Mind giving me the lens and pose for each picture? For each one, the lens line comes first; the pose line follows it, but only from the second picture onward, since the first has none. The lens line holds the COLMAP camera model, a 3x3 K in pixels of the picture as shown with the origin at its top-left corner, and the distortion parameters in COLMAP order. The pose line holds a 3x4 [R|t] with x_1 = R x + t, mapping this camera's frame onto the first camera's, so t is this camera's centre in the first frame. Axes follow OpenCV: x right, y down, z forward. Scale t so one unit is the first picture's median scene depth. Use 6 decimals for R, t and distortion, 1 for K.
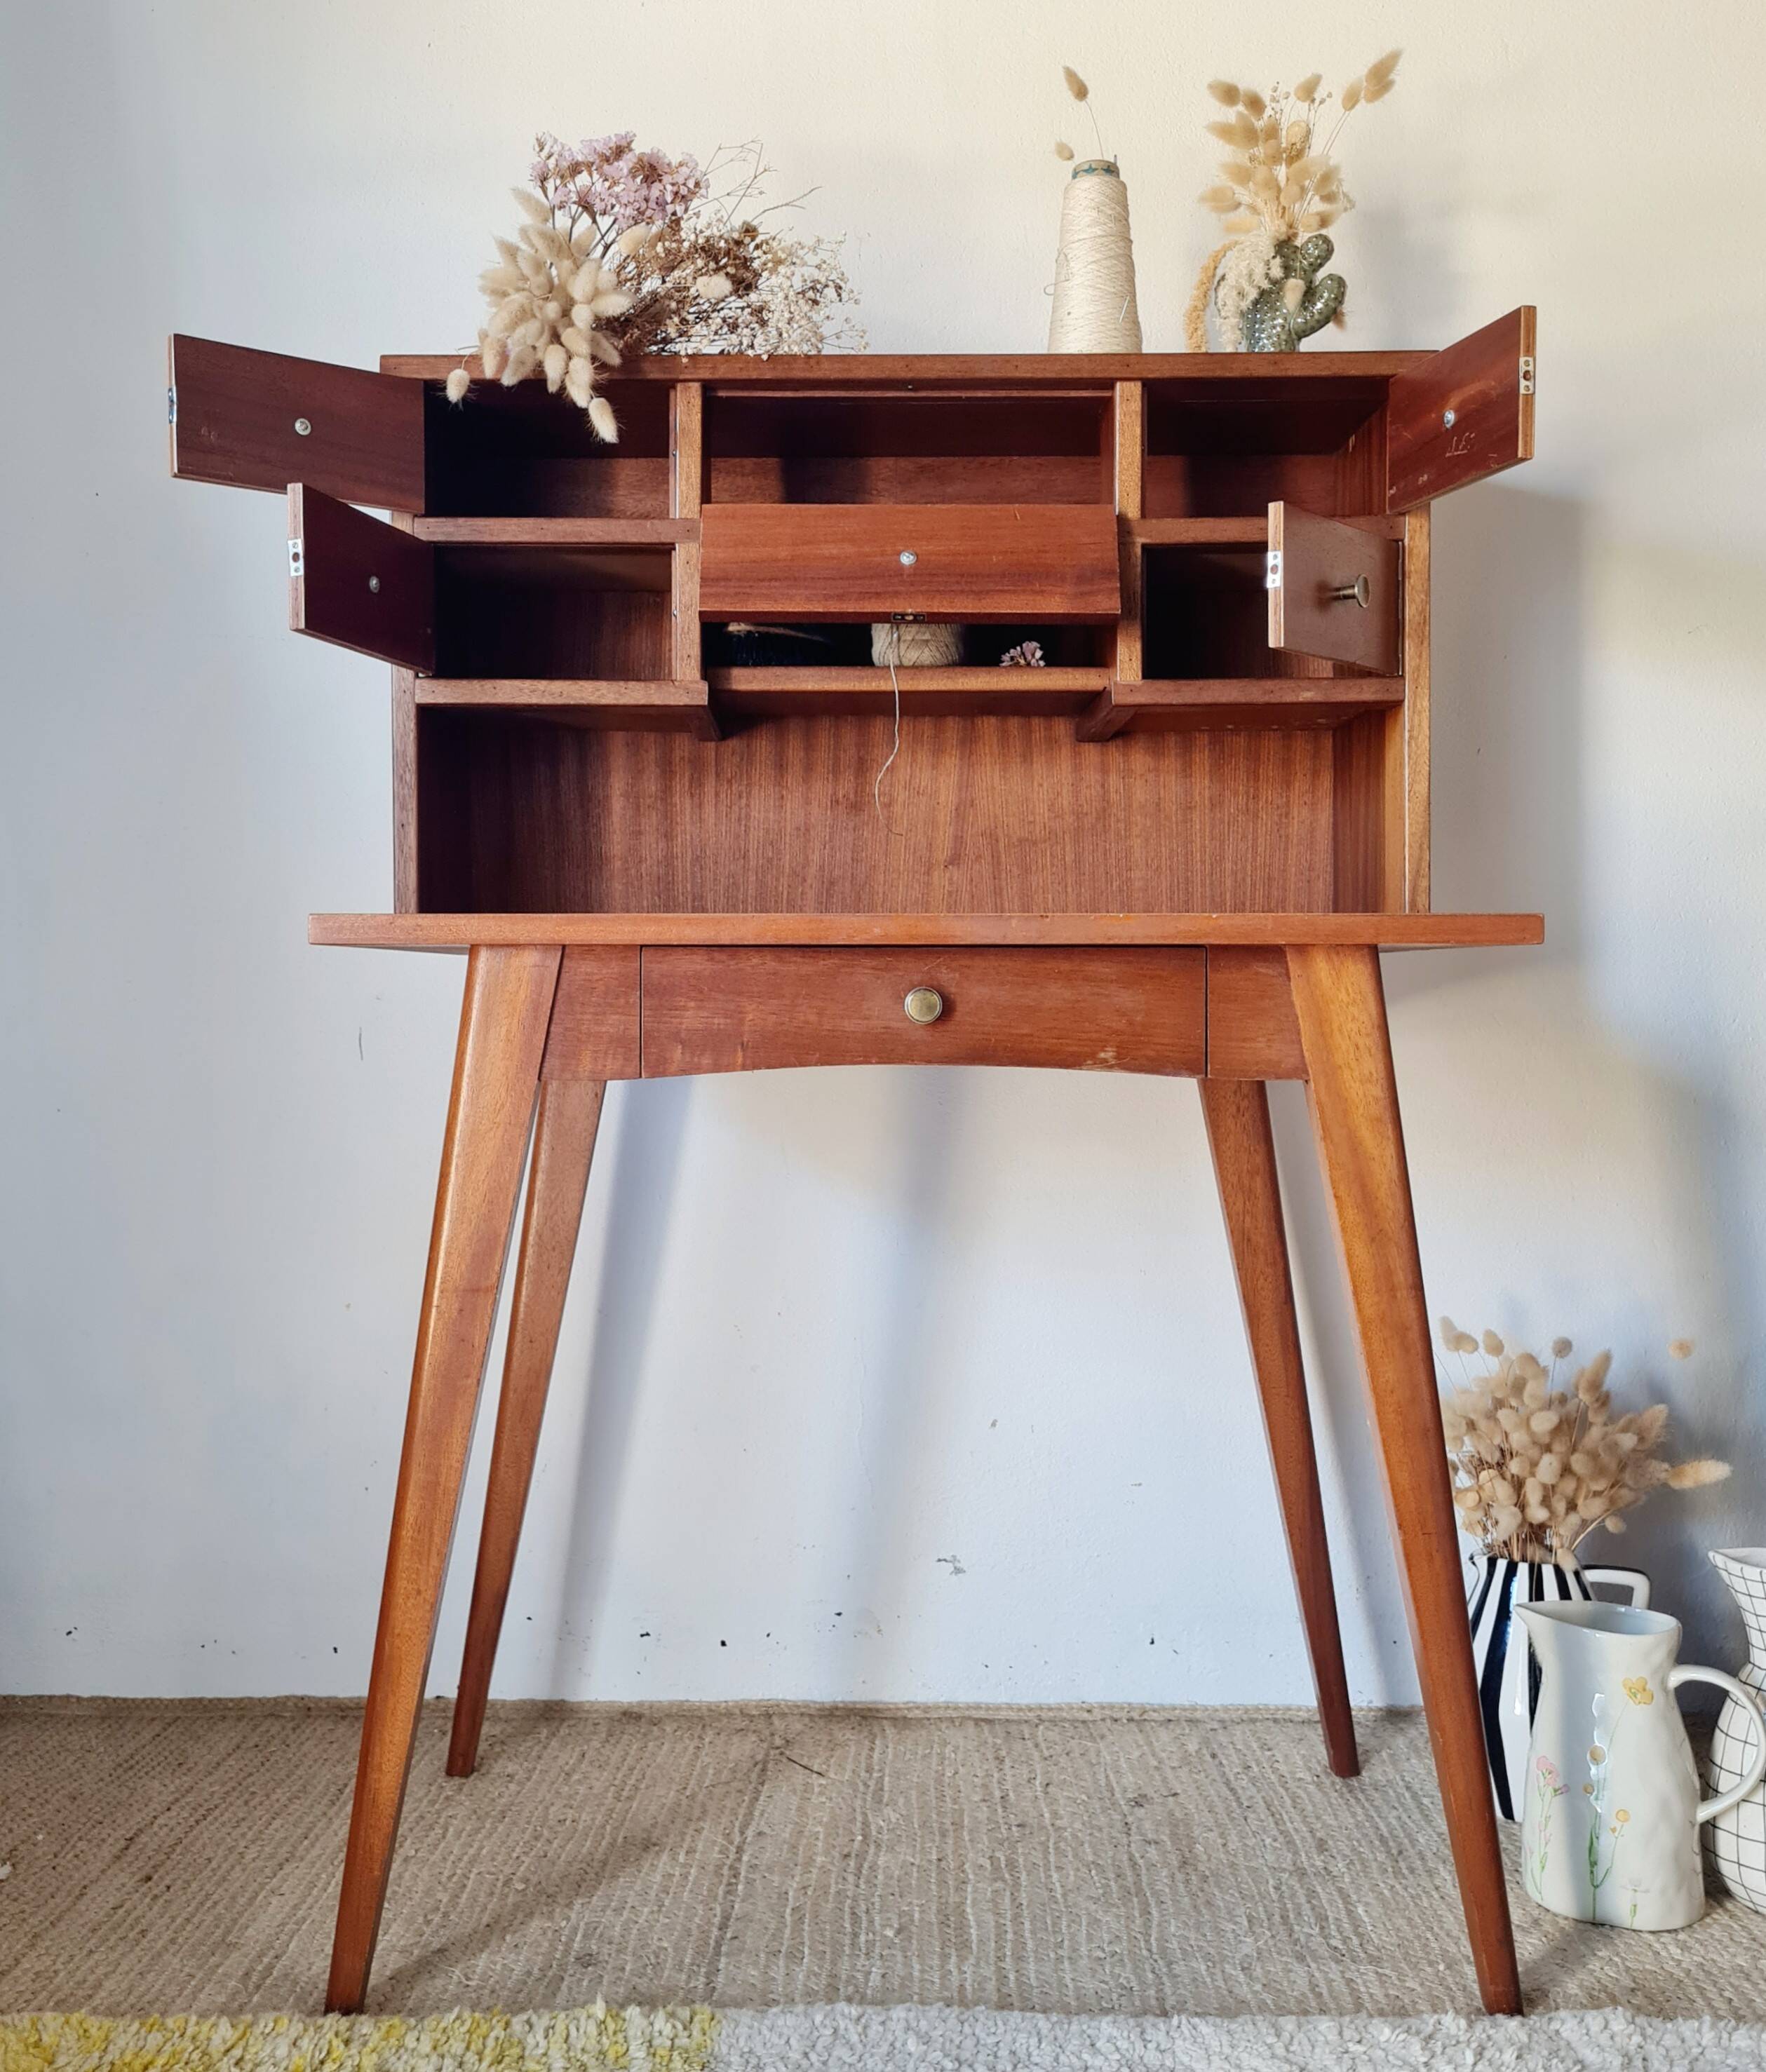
lens RADIAL K [[2070.5, 0, 844.7], [0, 2070.5, 1025.0], [0, 0, 1]] dist [0.049399, -0.012966]
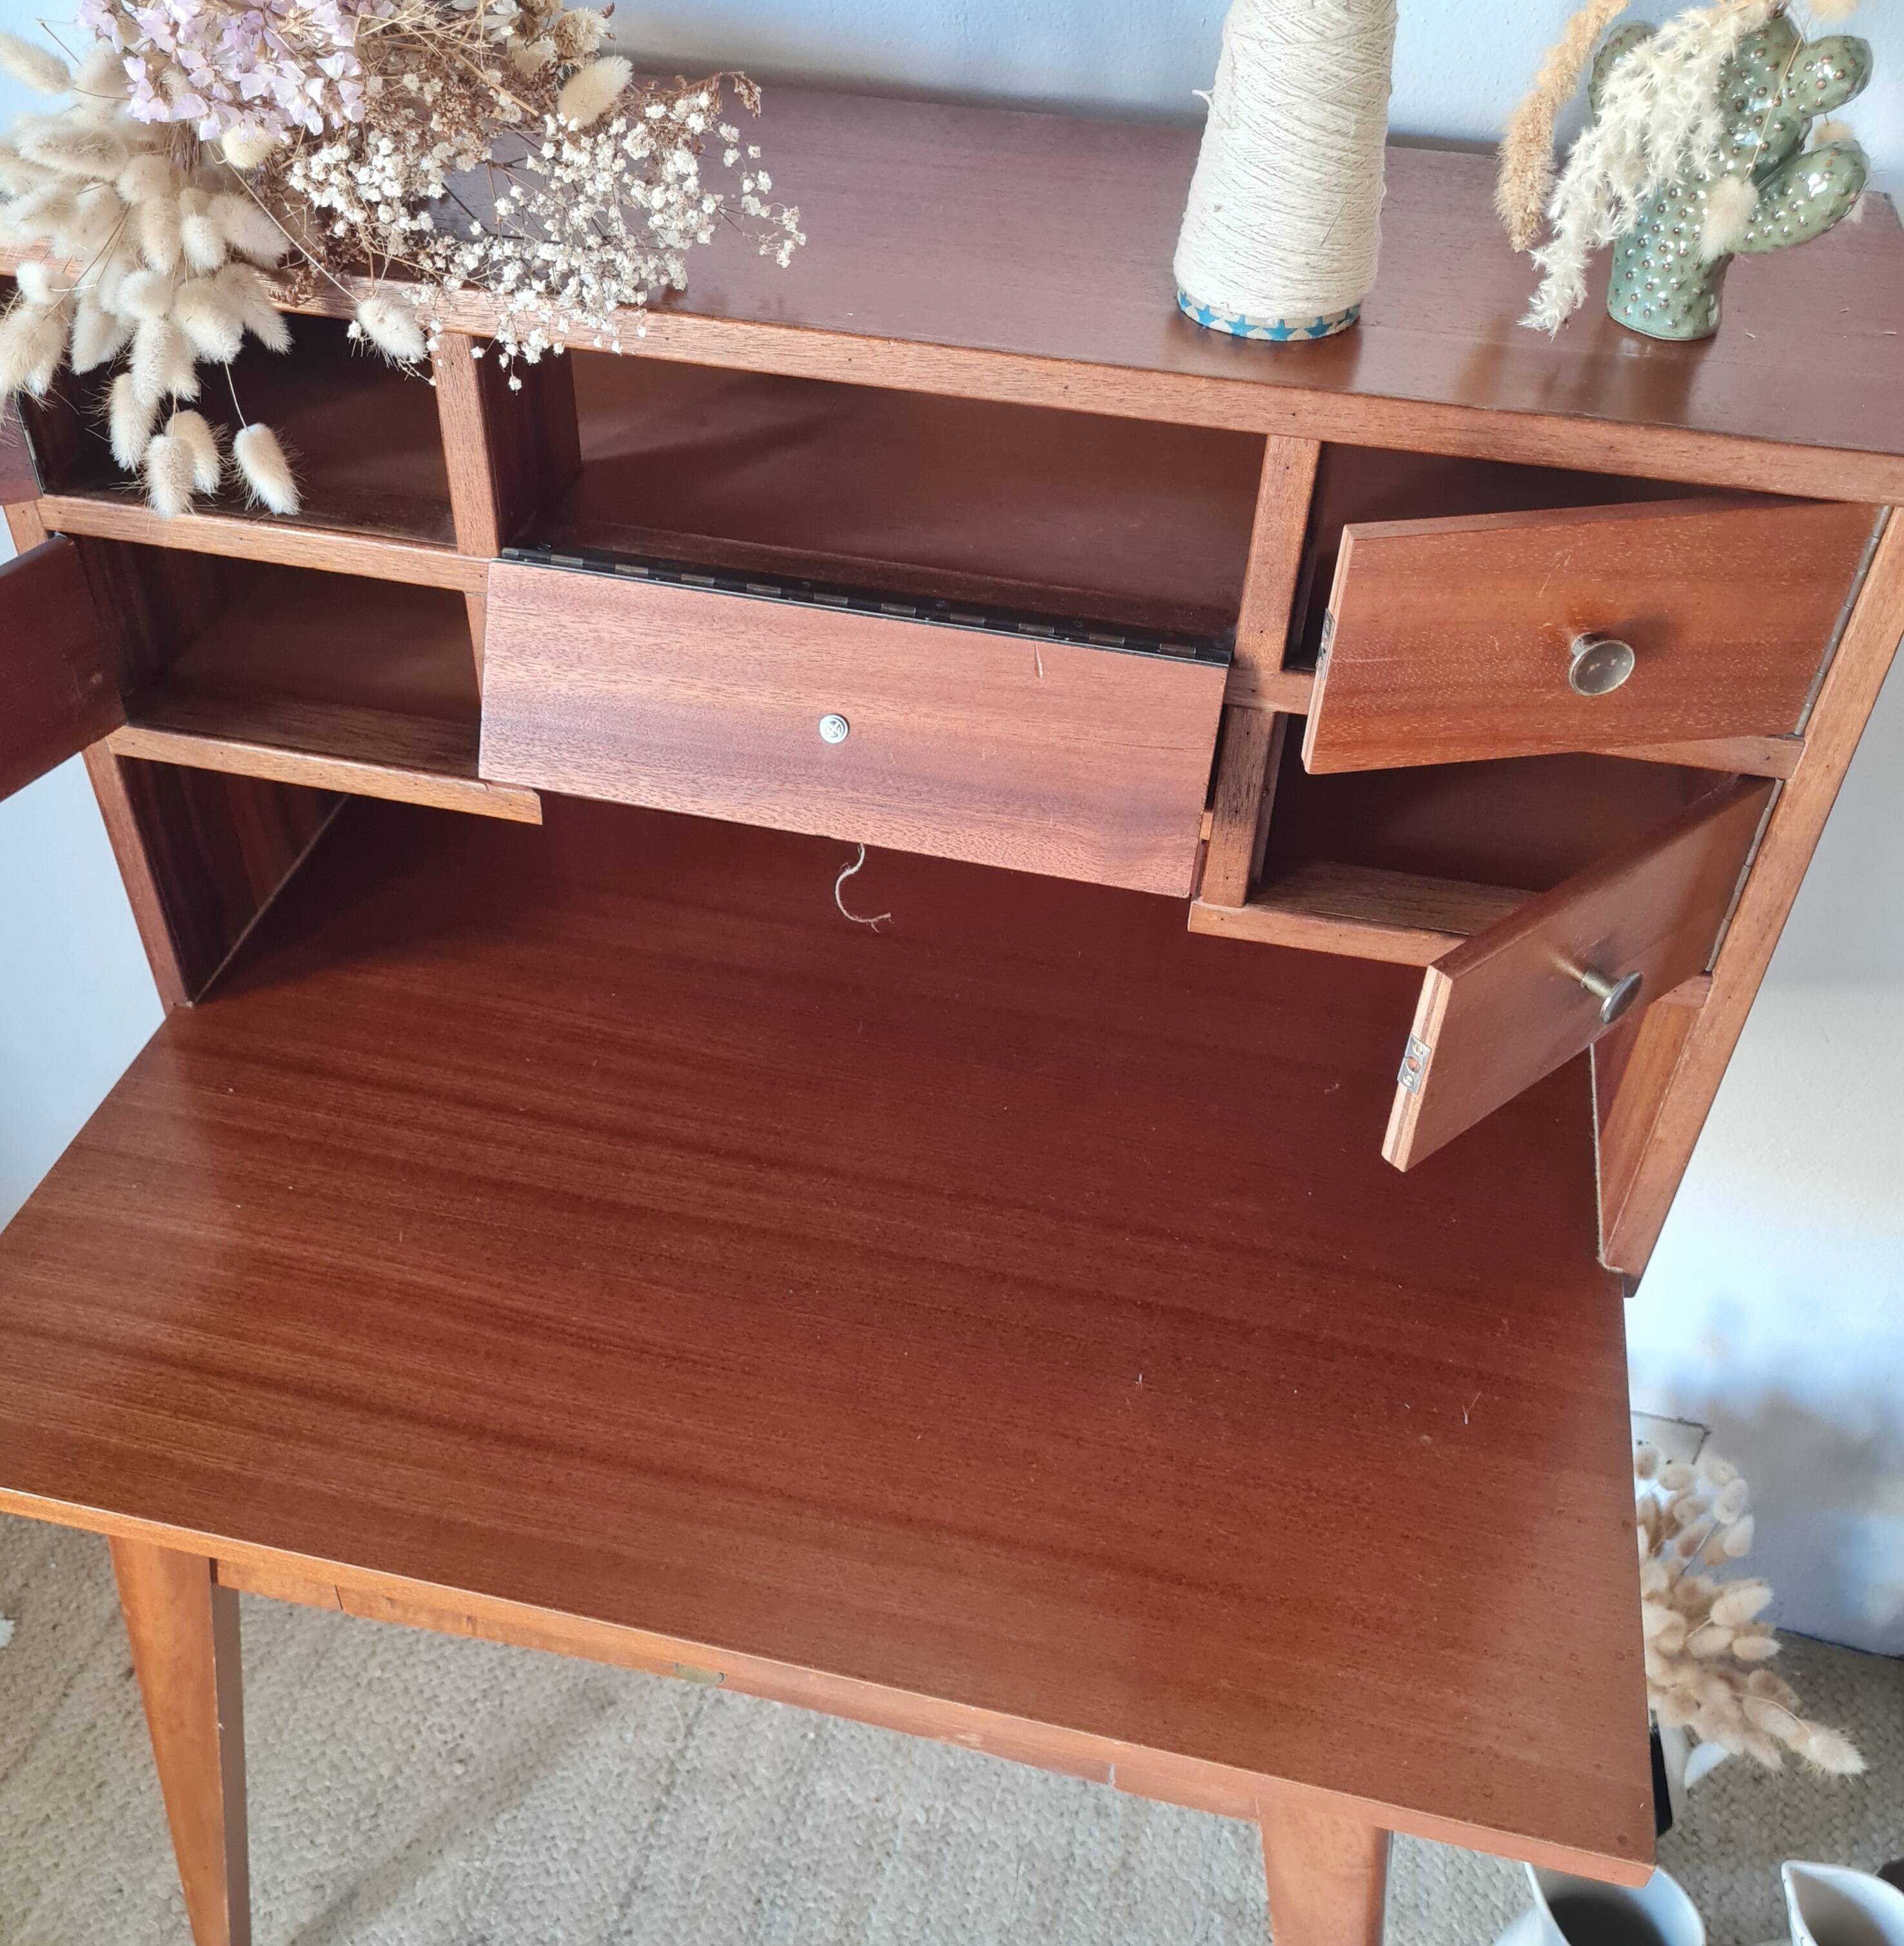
lens RADIAL K [[1988.9, 0, 889.6], [0, 1988.9, 970.5], [0, 0, 1]] dist [0.047567, -0.023202]
pose [[0.974309, 0.160088, -0.158410, 0.137882], [-0.015869, 0.750421, 0.660770, -0.519790], [0.224656, -0.641280, 0.733682, 0.554410]]
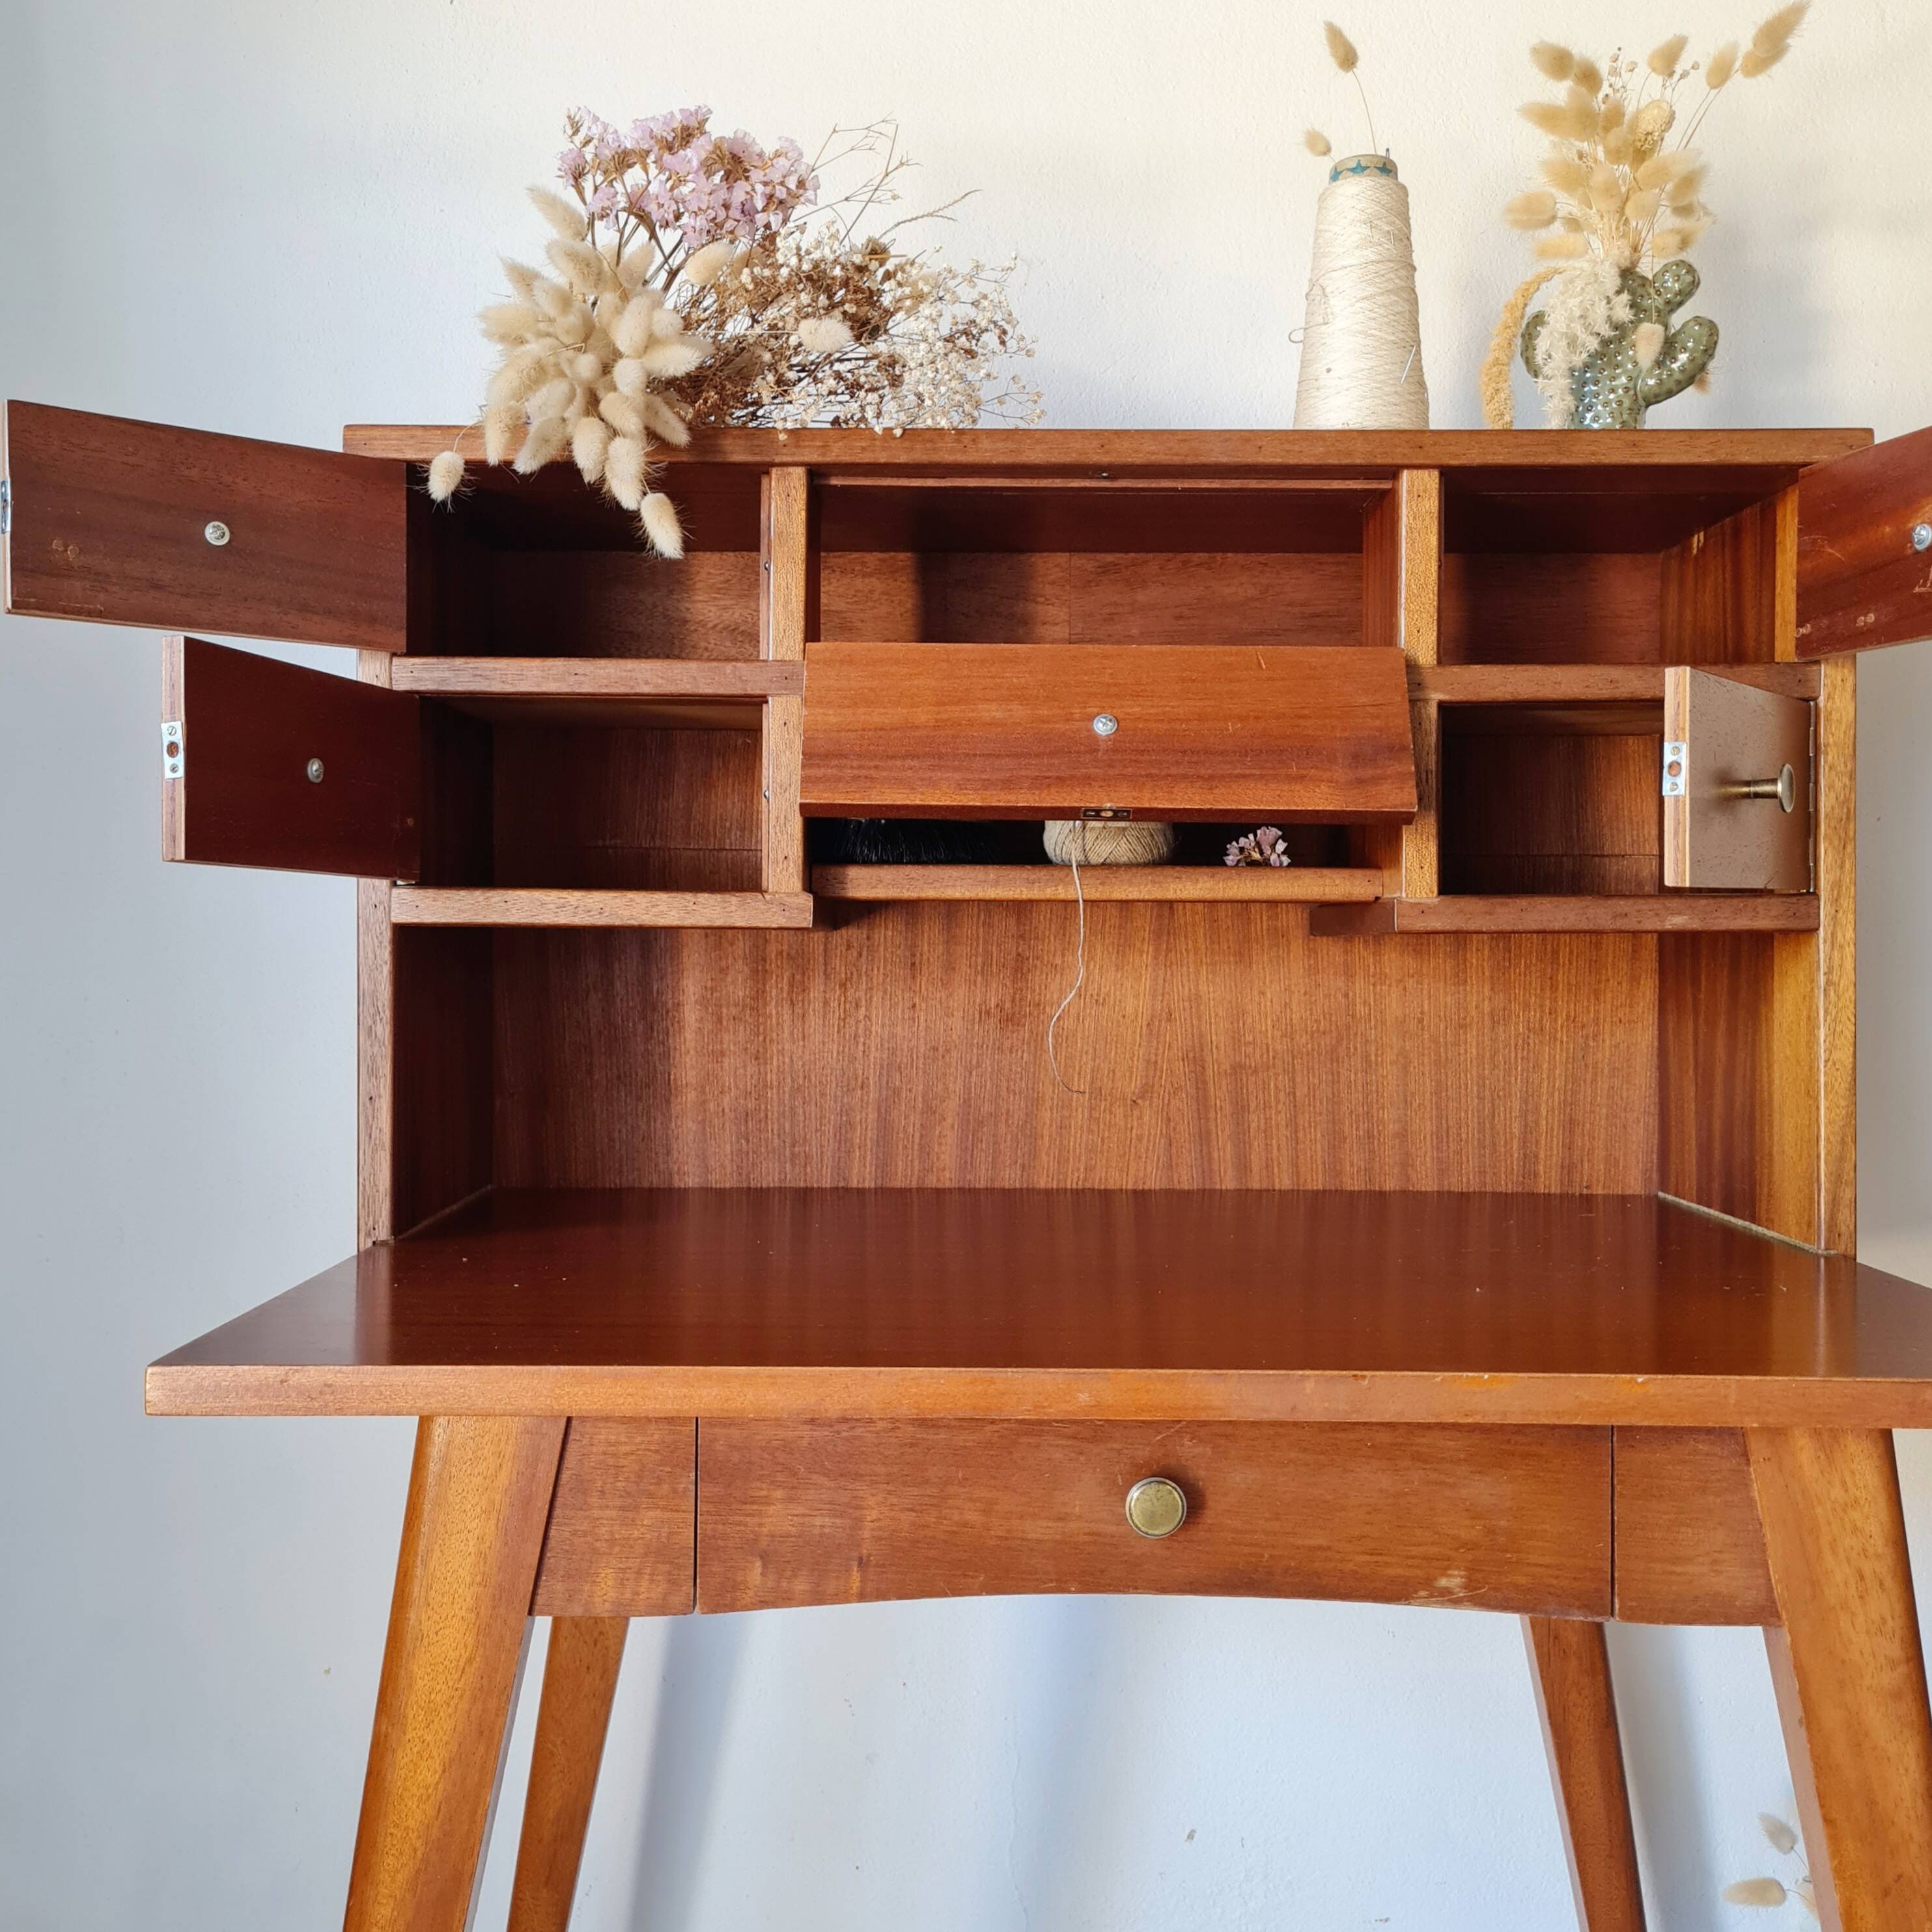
lens RADIAL K [[1932.7, 0, 956.9], [0, 1932.7, 954.9], [0, 0, 1]] dist [0.049399, -0.025403]
pose [[0.999975, 0.005648, 0.004313, -0.020373], [-0.005596, 0.999911, -0.012092, -0.137787], [-0.004381, 0.012068, 0.999918, 0.351872]]
